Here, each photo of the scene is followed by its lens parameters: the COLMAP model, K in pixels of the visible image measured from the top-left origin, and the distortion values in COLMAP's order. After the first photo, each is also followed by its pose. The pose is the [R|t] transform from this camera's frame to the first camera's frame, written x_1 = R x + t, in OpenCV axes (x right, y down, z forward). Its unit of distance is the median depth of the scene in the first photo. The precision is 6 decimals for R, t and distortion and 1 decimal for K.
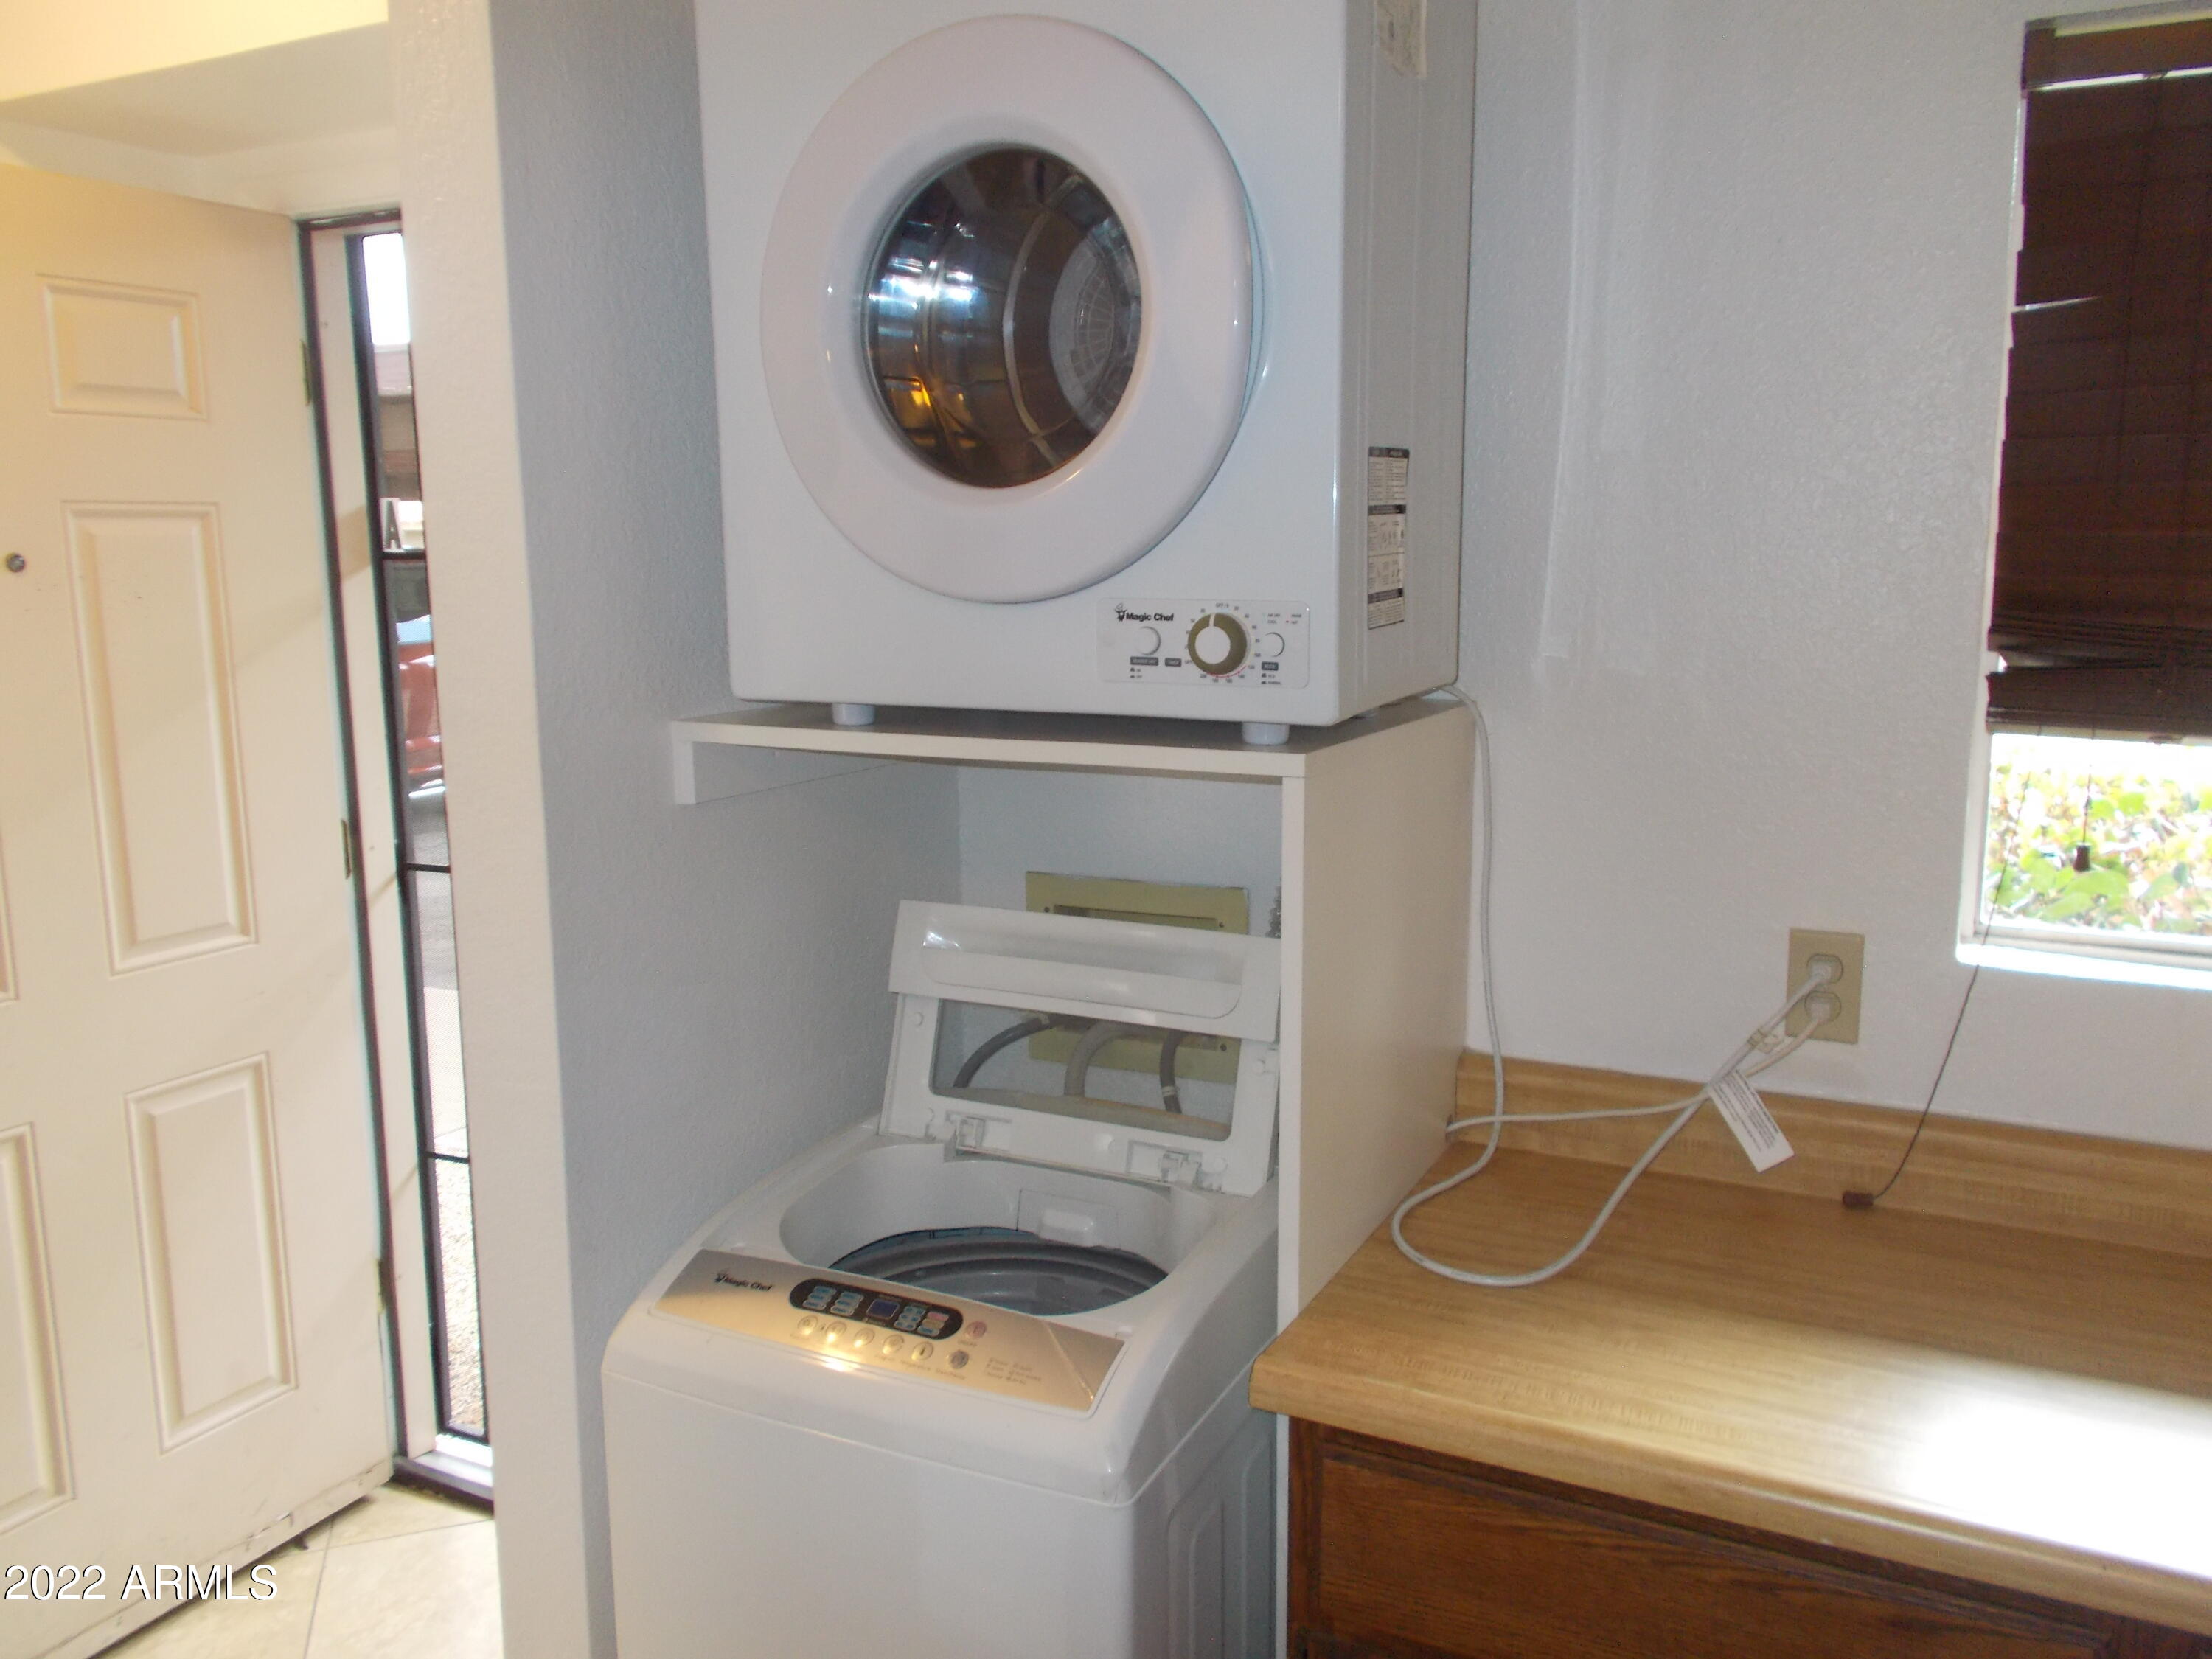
lens RADIAL K [[1701.5, 0, 1106.6], [0, 1701.5, 809.1], [0, 0, 1]] dist [0.012388, 0.001913]
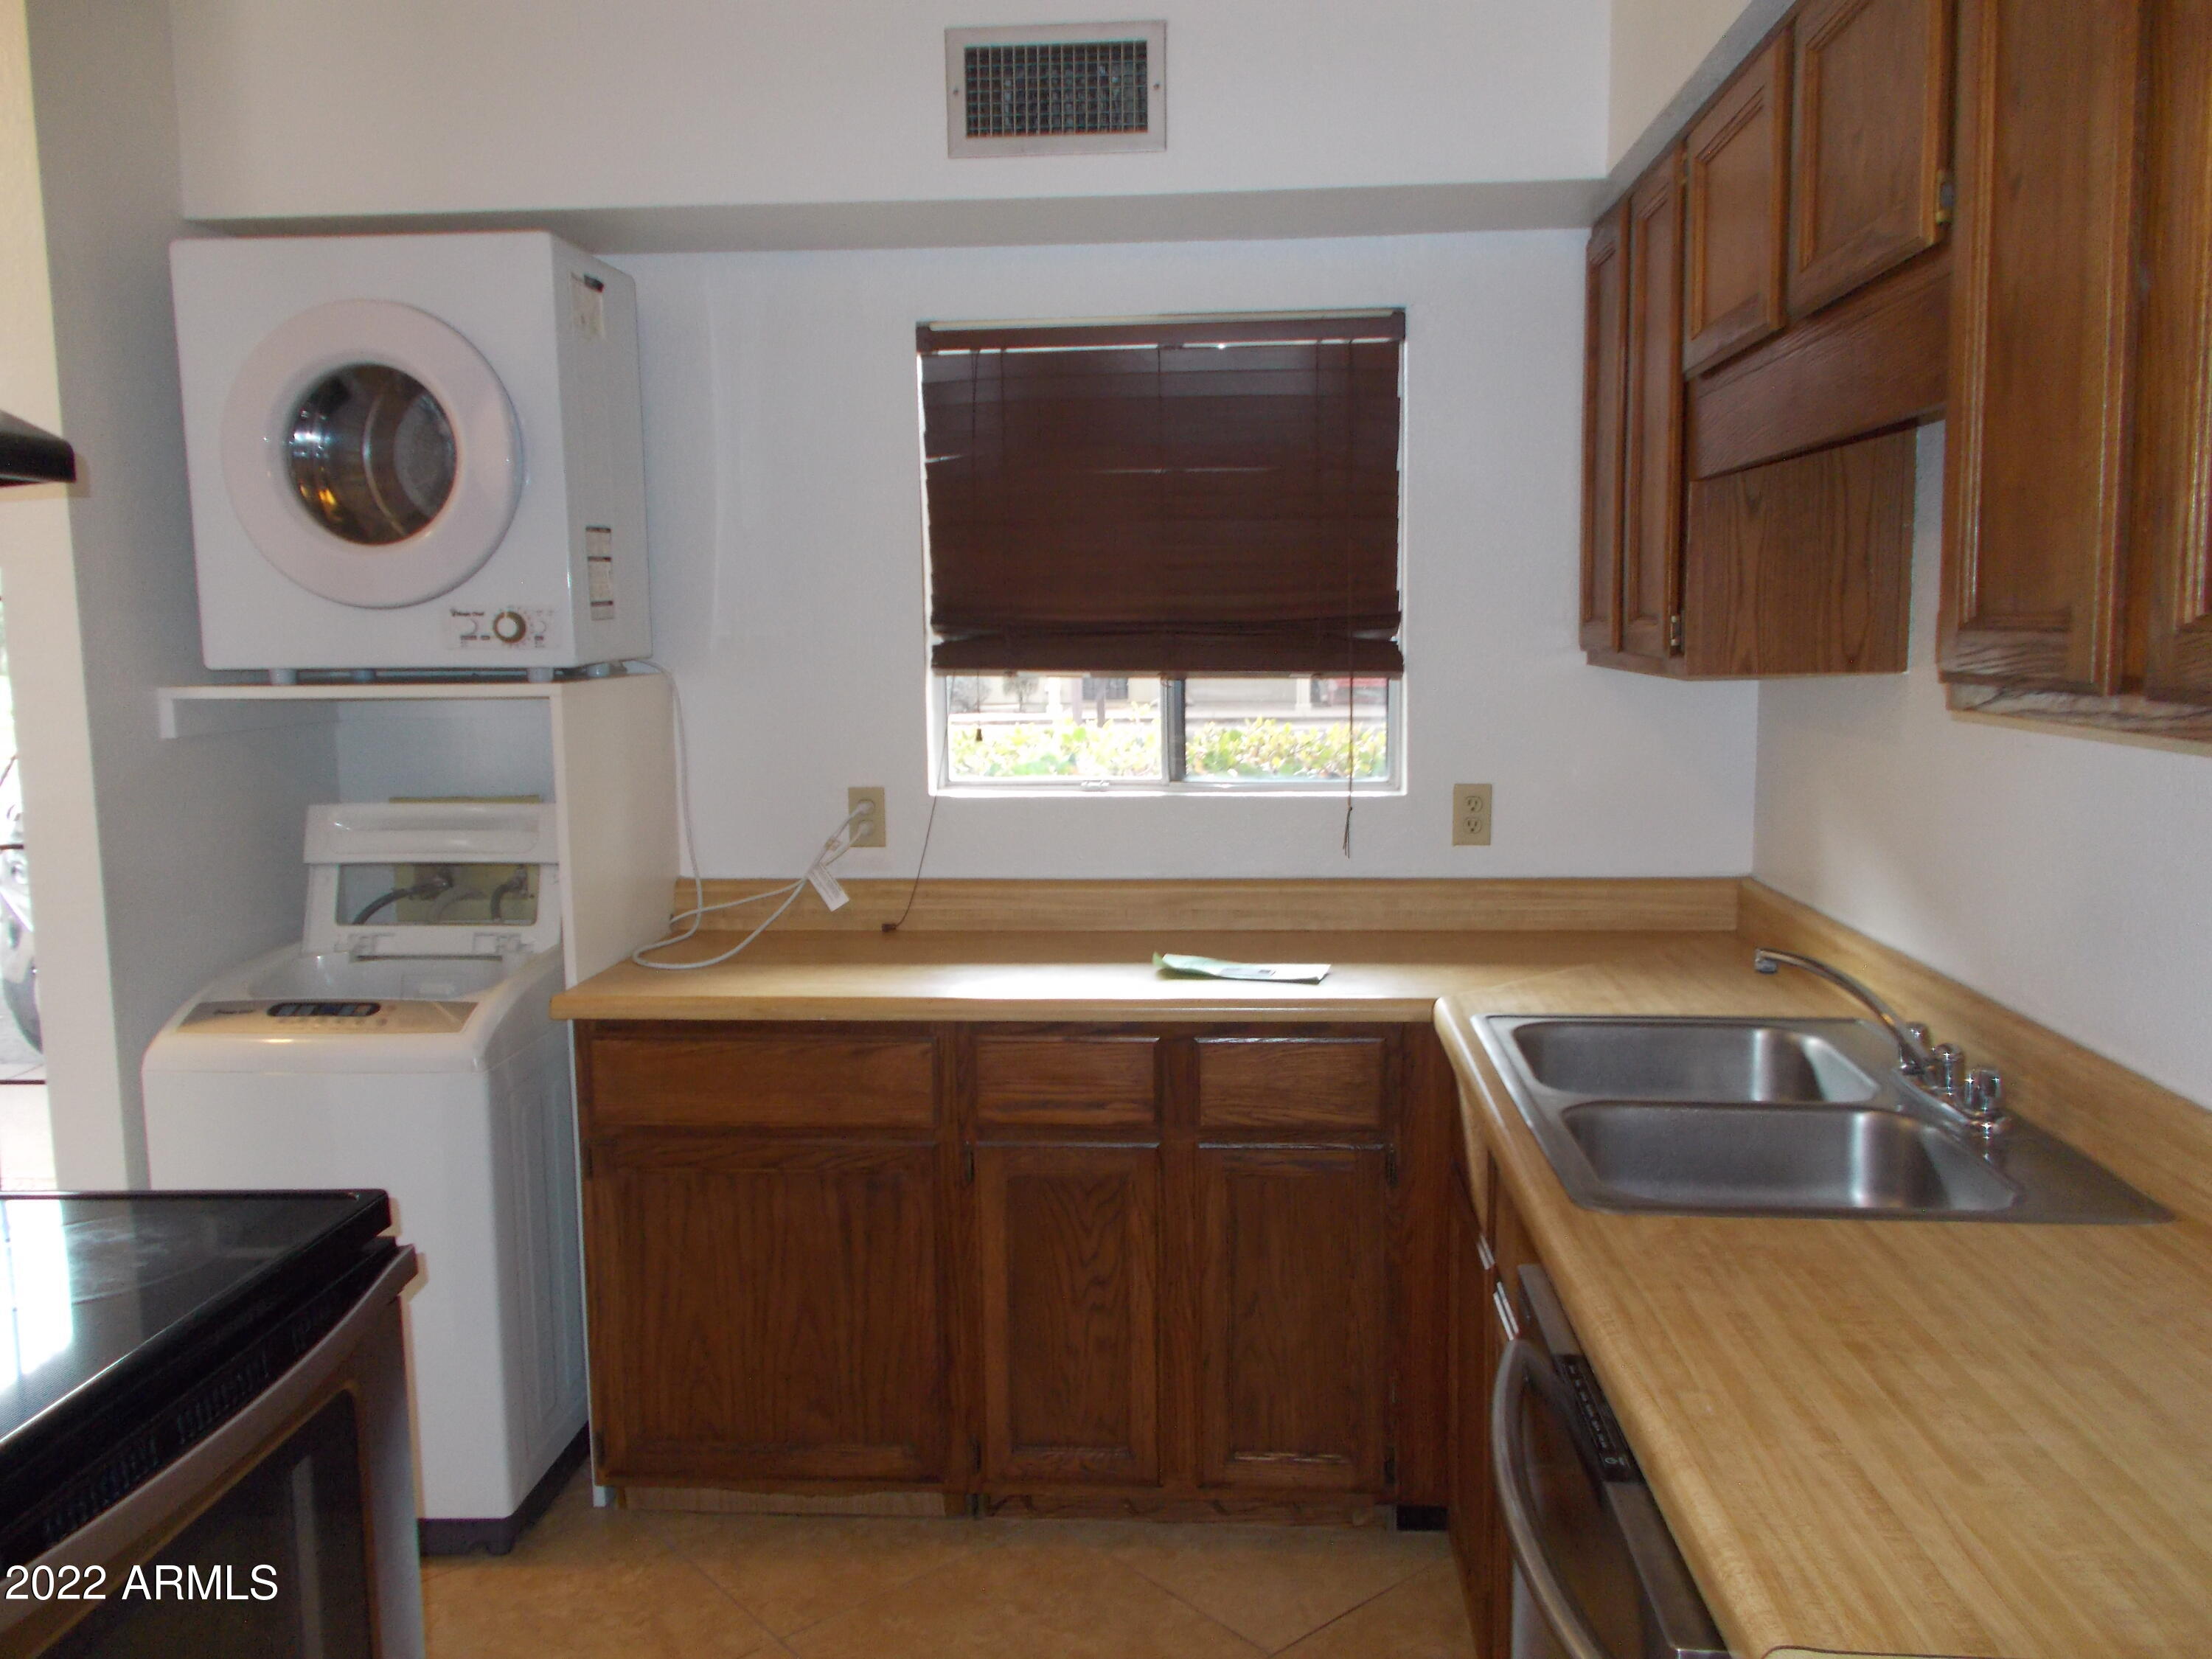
lens RADIAL K [[1701.5, 0, 1106.6], [0, 1701.5, 809.1], [0, 0, 1]] dist [0.012388, 0.001913]
pose [[0.920962, -0.054629, 0.385803, -0.056678], [0.070565, 0.997135, -0.027255, 0.174001], [-0.383209, 0.052325, 0.922178, -0.855515]]
